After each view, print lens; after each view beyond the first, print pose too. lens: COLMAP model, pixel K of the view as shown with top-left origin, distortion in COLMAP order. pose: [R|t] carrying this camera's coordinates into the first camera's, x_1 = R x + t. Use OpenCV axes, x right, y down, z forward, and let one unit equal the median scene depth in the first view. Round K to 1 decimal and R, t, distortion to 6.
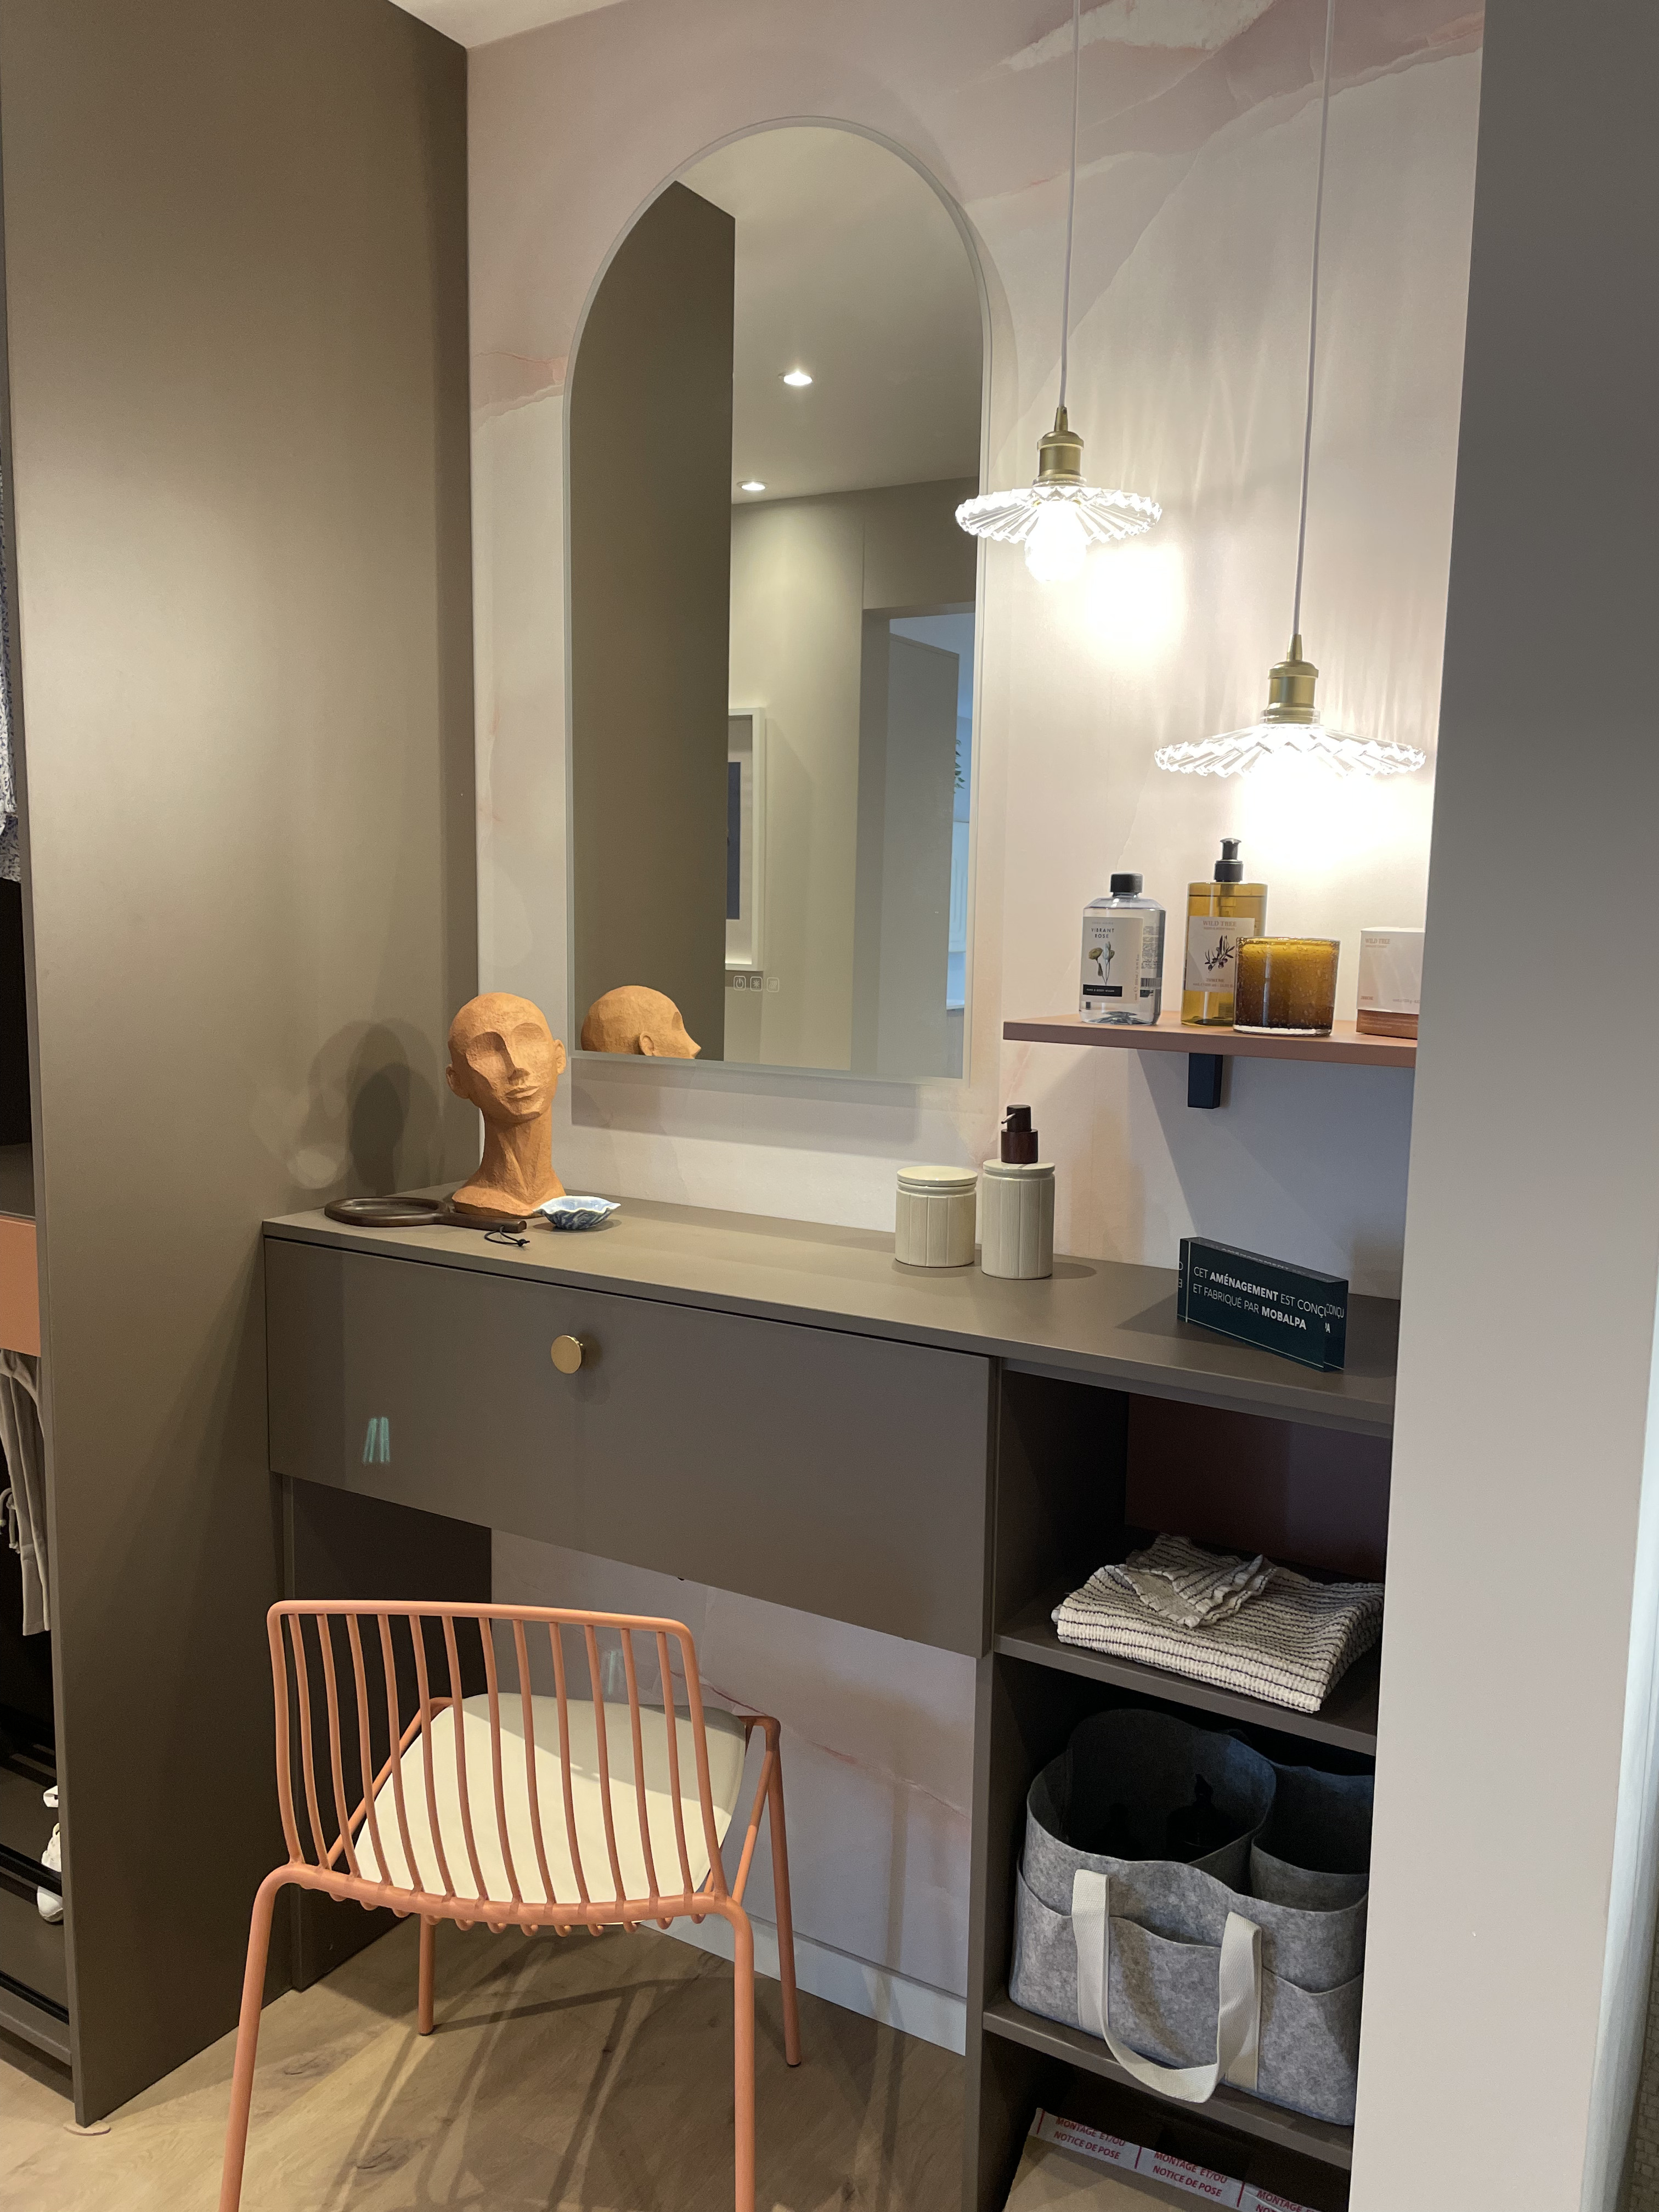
lens RADIAL K [[1681.6, 0, 854.5], [0, 1681.6, 1110.7], [0, 0, 1]] dist [0.072731, -0.105938]
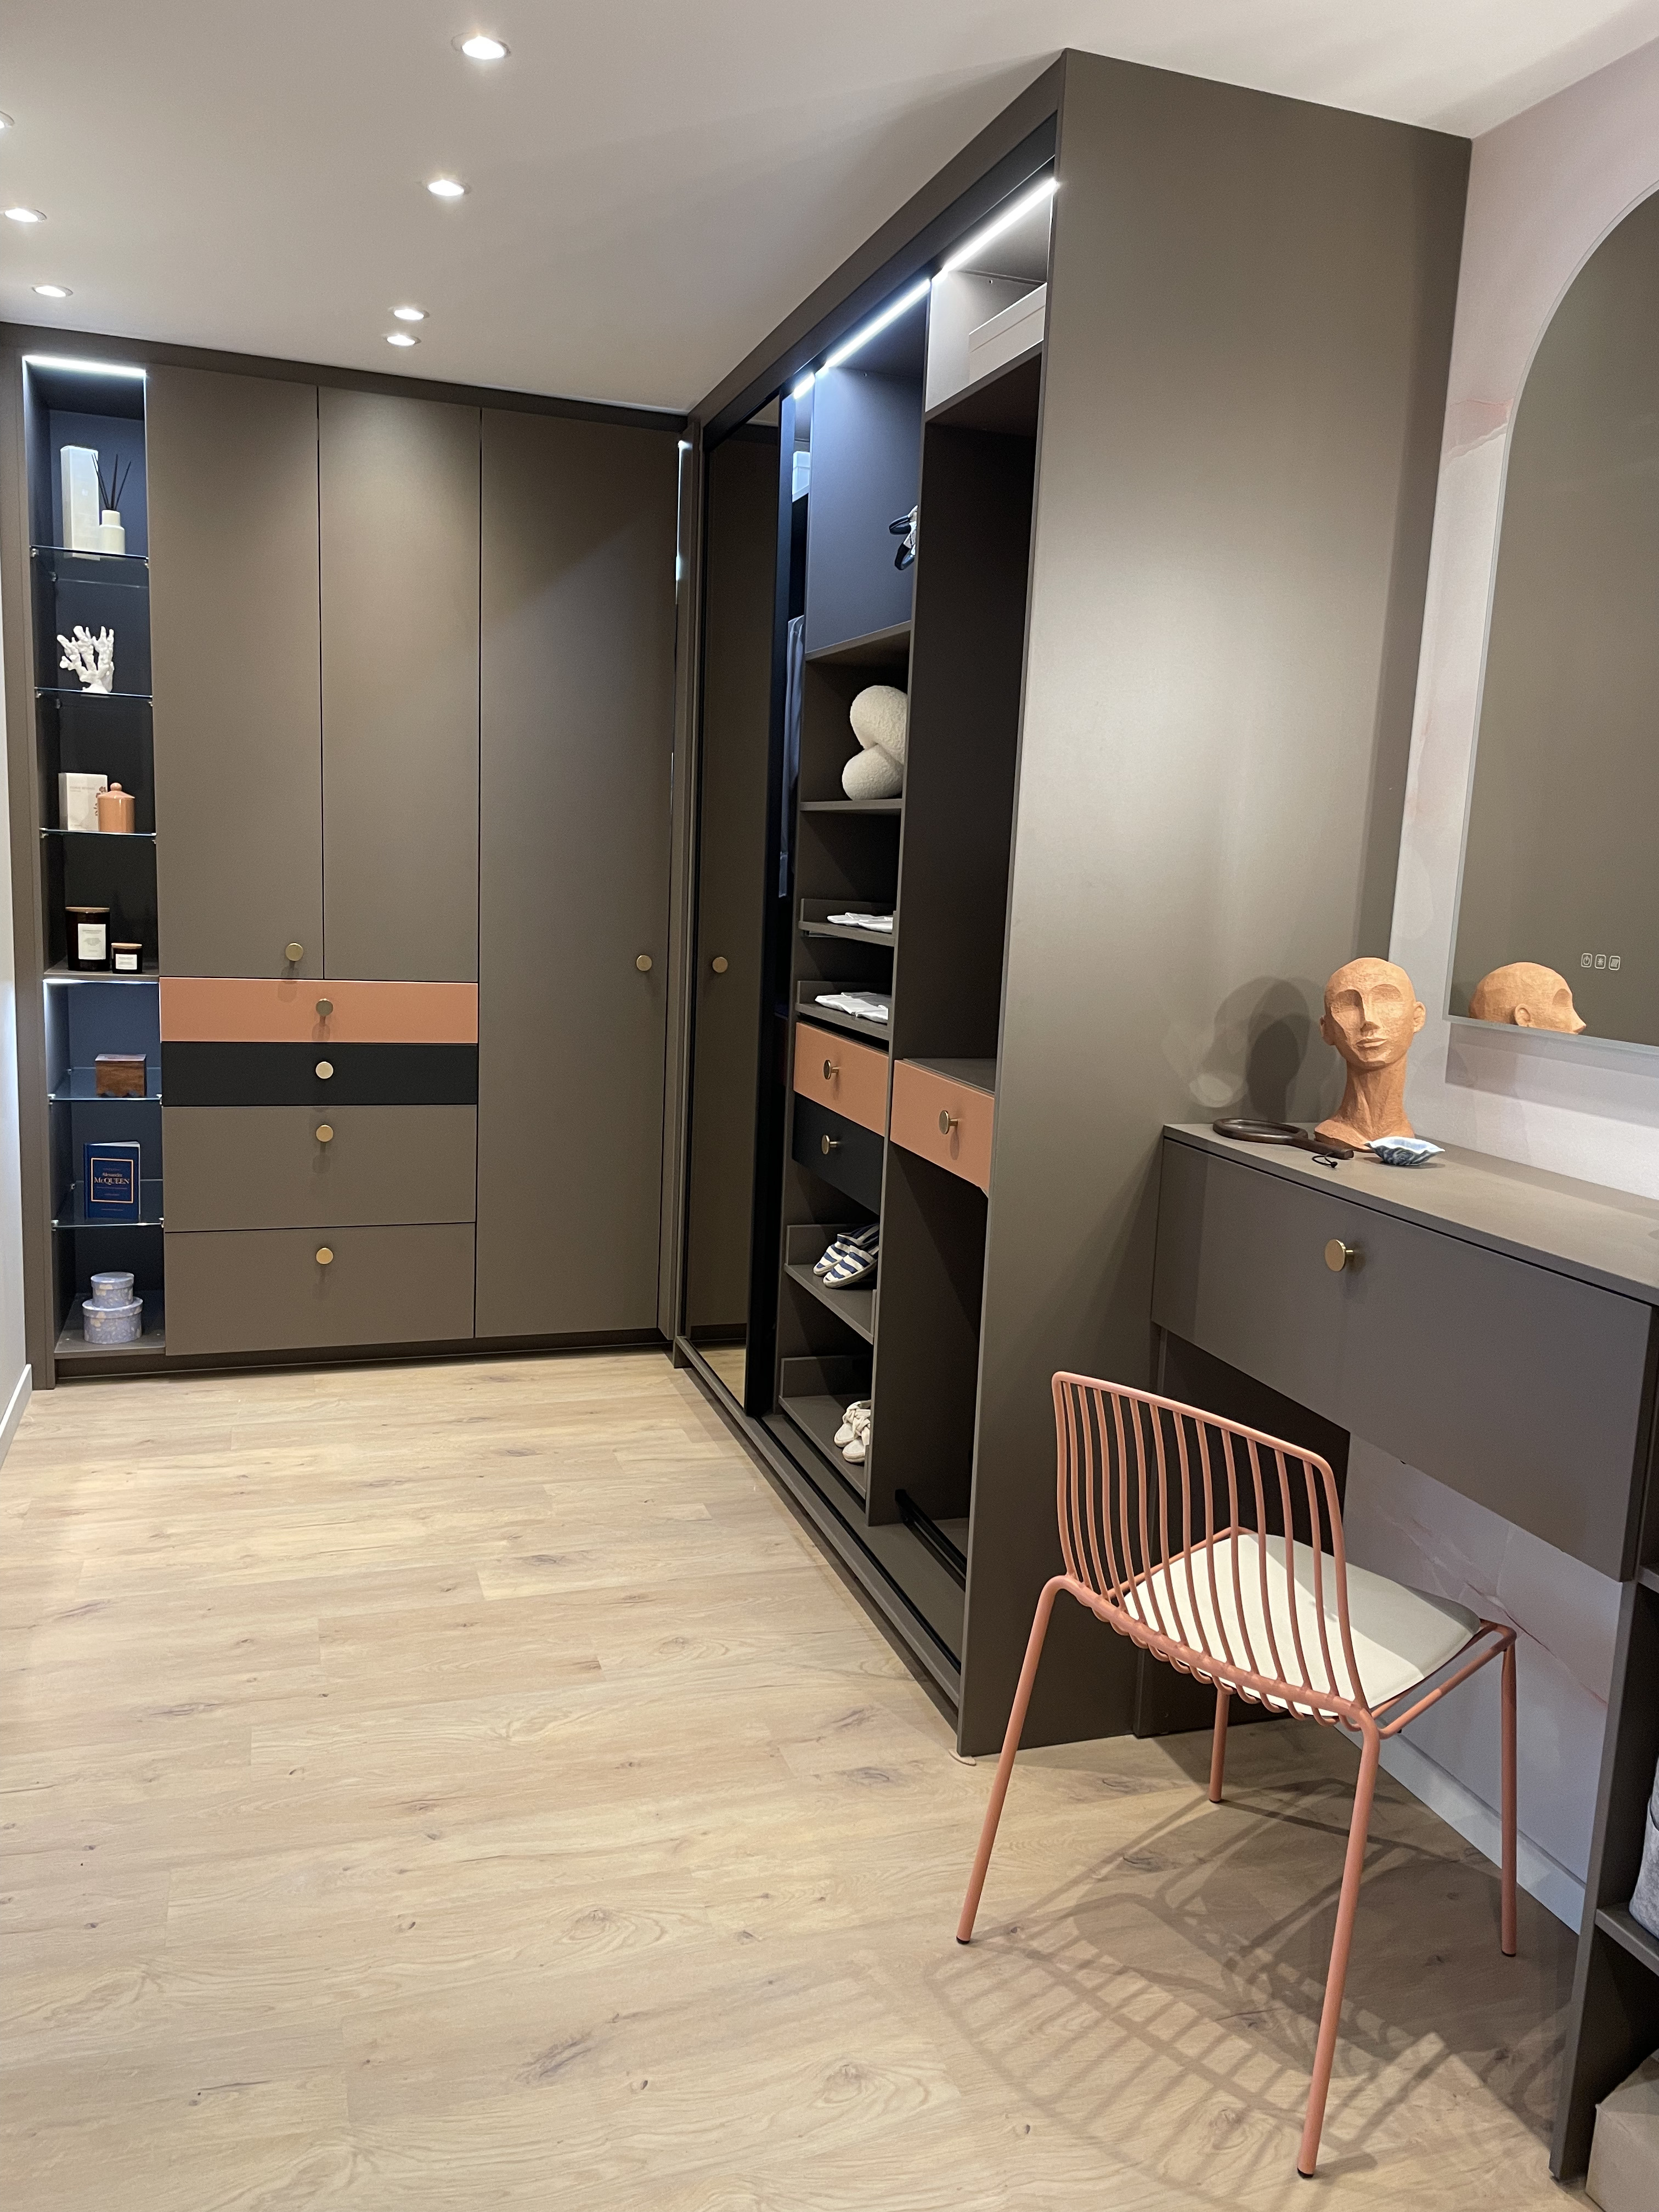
lens RADIAL K [[1681.6, 0, 824.4], [0, 1681.6, 1111.3], [0, 0, 1]] dist [0.072731, -0.105938]
pose [[0.747318, 0.117374, -0.654017, 0.291015], [-0.115392, 0.992244, 0.046221, 0.025370], [0.654370, 0.040926, 0.755066, -0.133257]]
